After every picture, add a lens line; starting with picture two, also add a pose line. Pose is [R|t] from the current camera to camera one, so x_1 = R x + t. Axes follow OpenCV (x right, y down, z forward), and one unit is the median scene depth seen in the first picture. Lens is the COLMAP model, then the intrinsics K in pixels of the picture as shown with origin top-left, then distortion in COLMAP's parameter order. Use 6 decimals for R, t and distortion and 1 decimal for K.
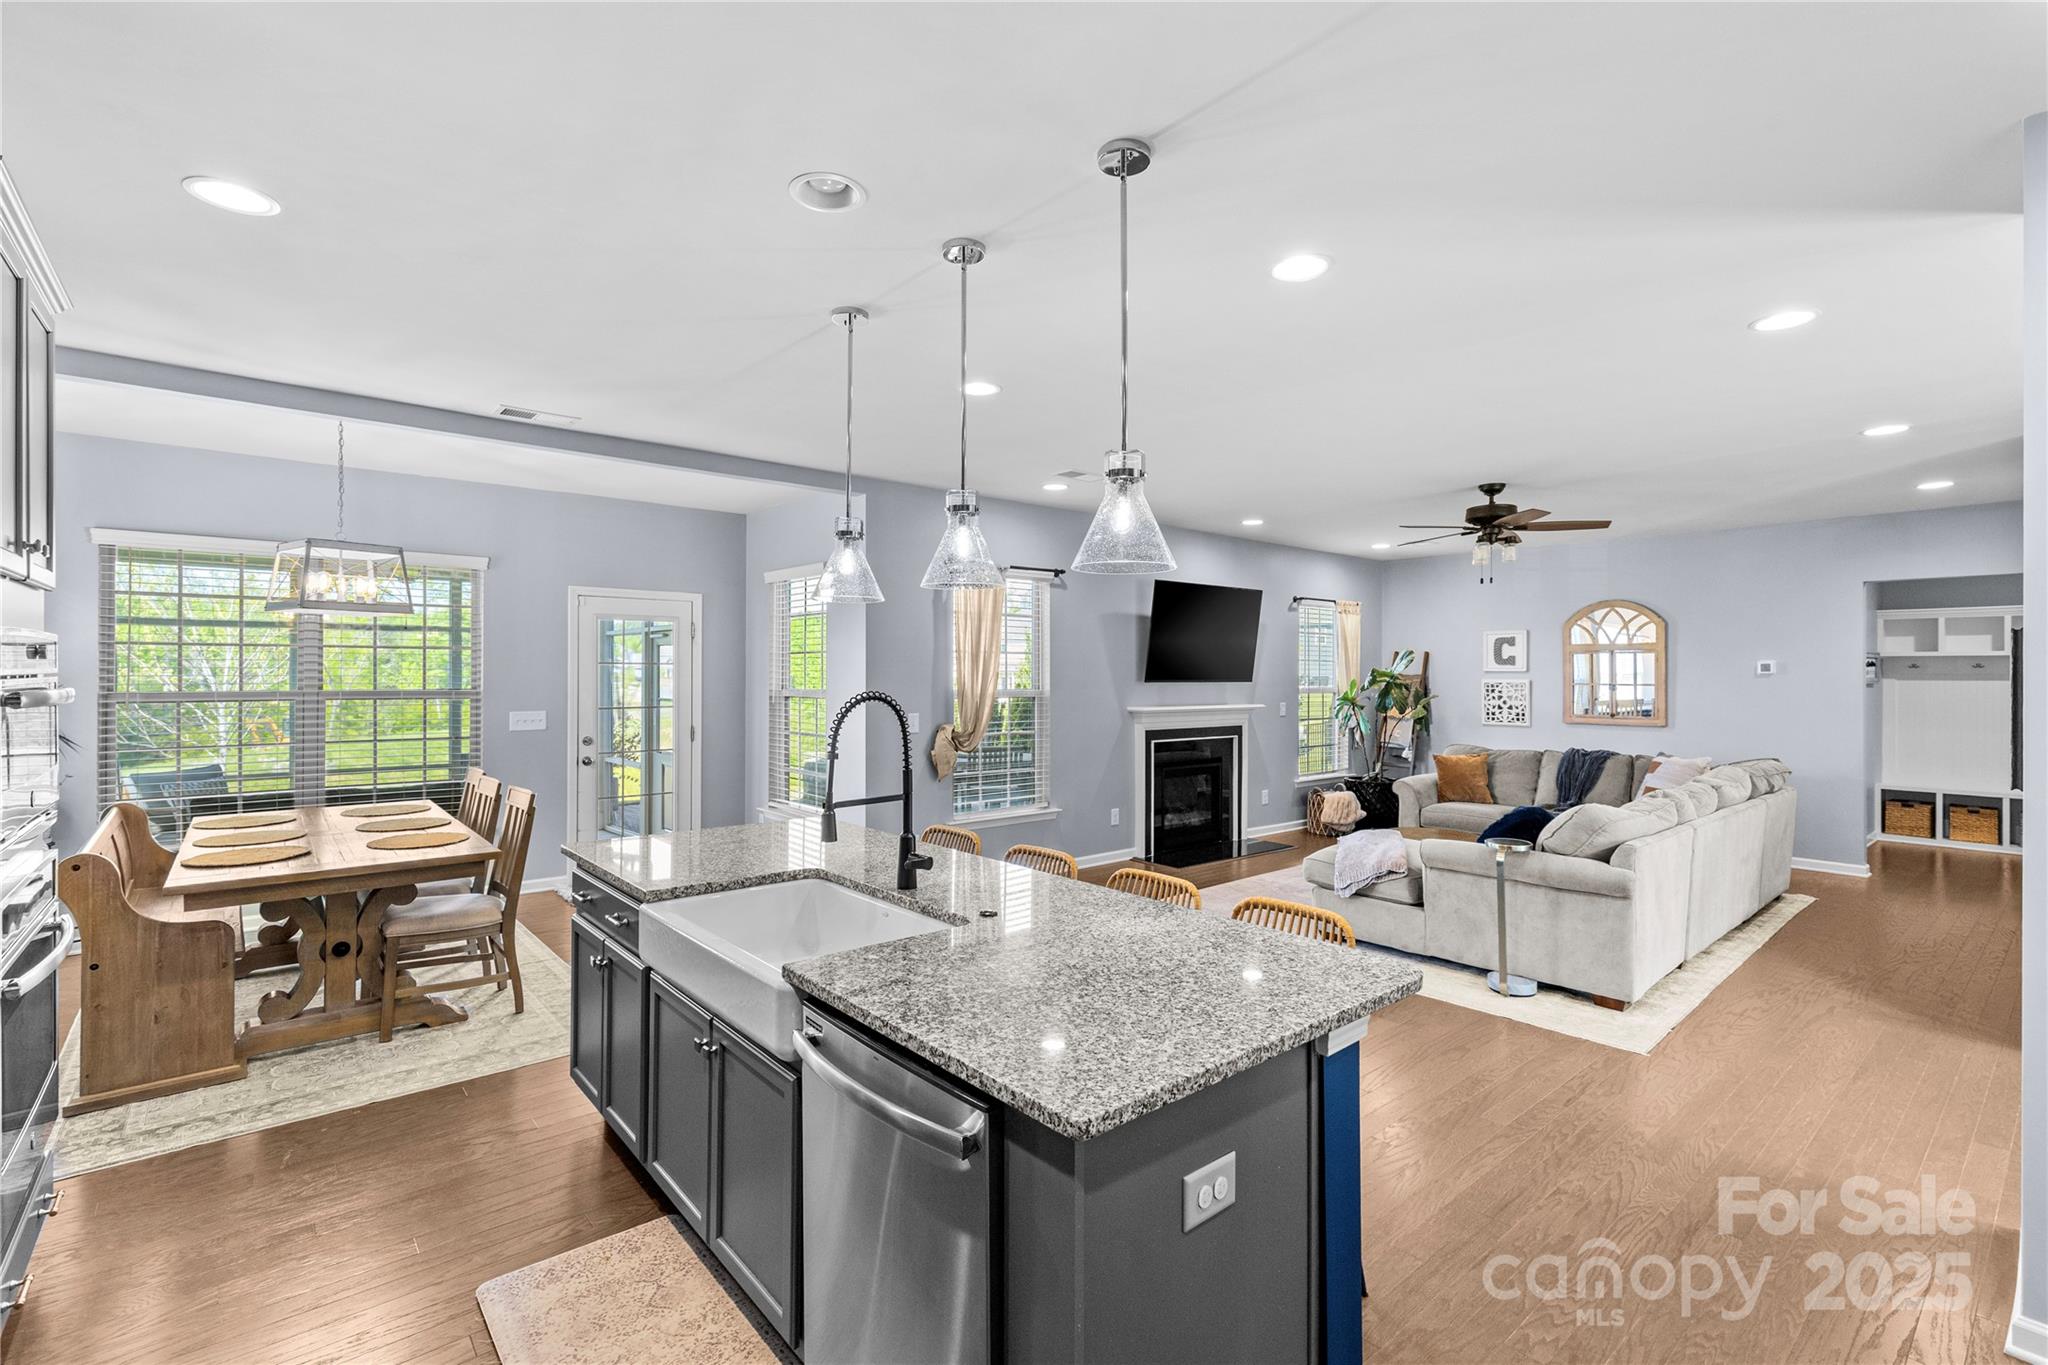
lens RADIAL K [[910.6, 0, 1015.1], [0, 910.6, 673.3], [0, 0, 1]] dist [0.005629, -0.002018]
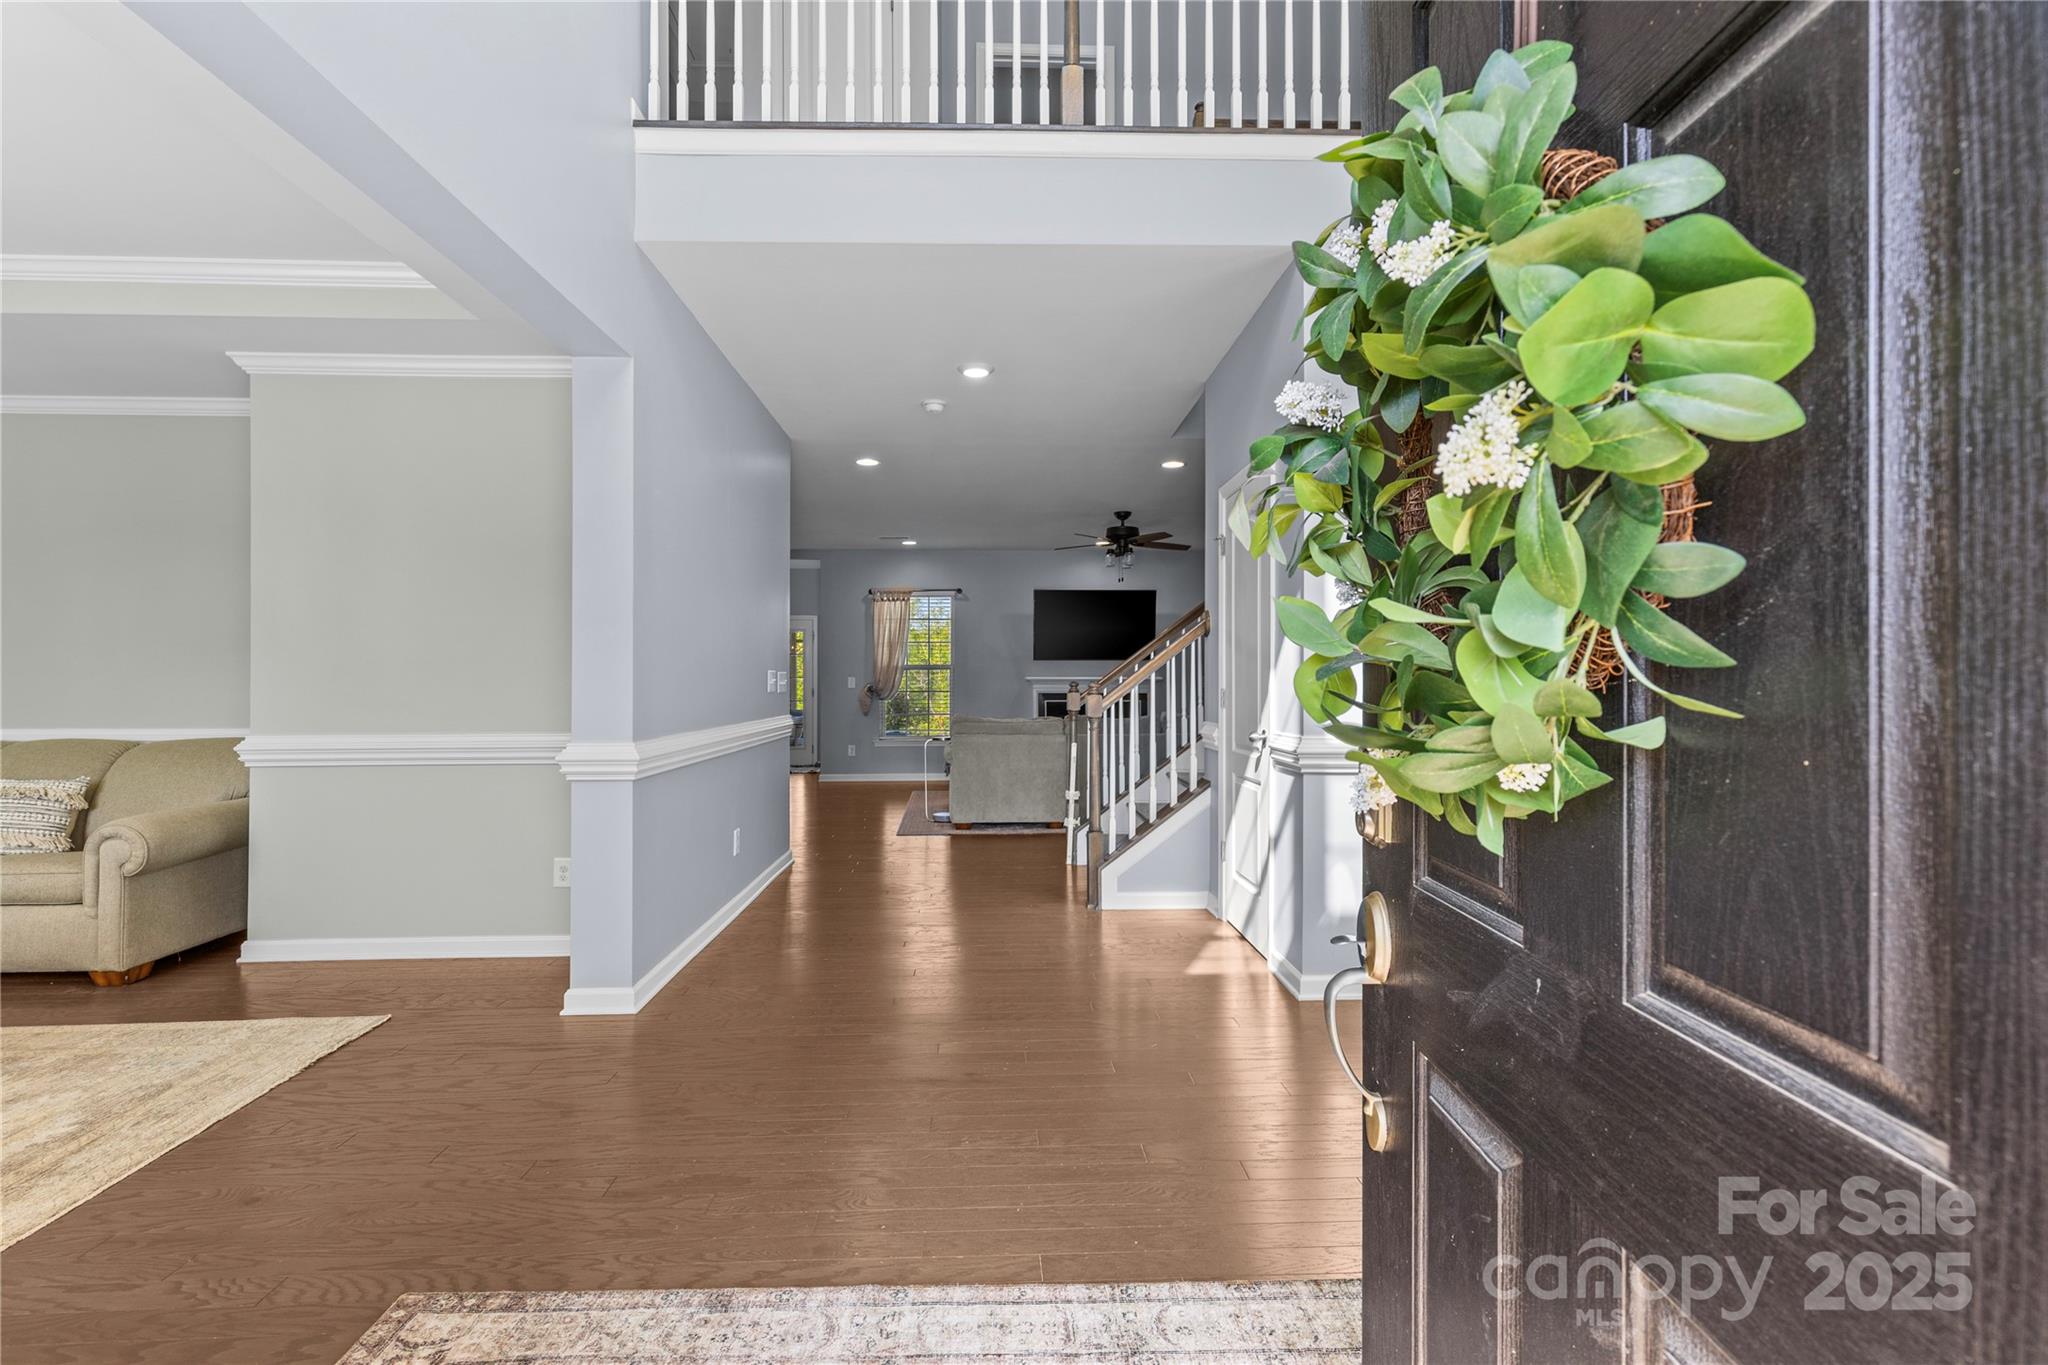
lens RADIAL K [[910.6, 0, 1023.6], [0, 910.6, 674.4], [0, 0, 1]] dist [0.005629, -0.002018]
pose [[0.776790, -0.001100, -0.629759, 1.038275], [0.004708, 0.999981, 0.004060, 0.026714], [0.629742, -0.006119, 0.776780, -0.147420]]
